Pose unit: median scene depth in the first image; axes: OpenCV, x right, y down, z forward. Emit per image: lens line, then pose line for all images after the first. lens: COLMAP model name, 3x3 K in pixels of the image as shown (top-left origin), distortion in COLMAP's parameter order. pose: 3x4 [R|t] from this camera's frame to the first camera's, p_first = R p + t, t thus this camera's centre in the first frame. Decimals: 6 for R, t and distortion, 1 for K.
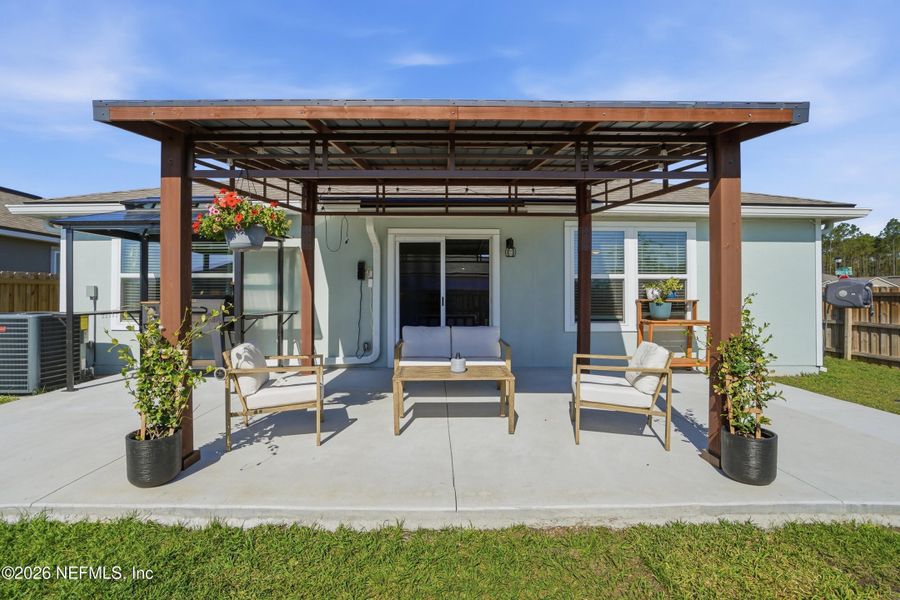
lens RADIAL K [[417.8, 0, 440.8], [0, 417.8, 282.5], [0, 0, 1]] dist [-0.058763, 0.021486]
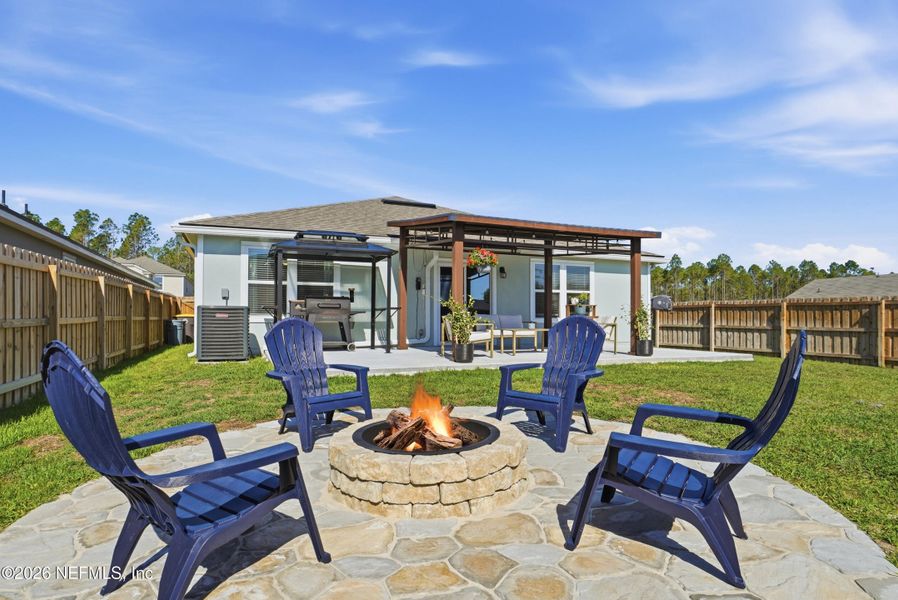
lens RADIAL K [[446.7, 0, 449.0], [0, 446.7, 300.0], [0, 0, 1]] dist [-0.020604, 0.000316]
pose [[0.931299, 0.015214, 0.363938, -0.688519], [-0.011351, 0.999854, -0.012752, 0.052251], [-0.364079, 0.007745, 0.931336, -0.592405]]
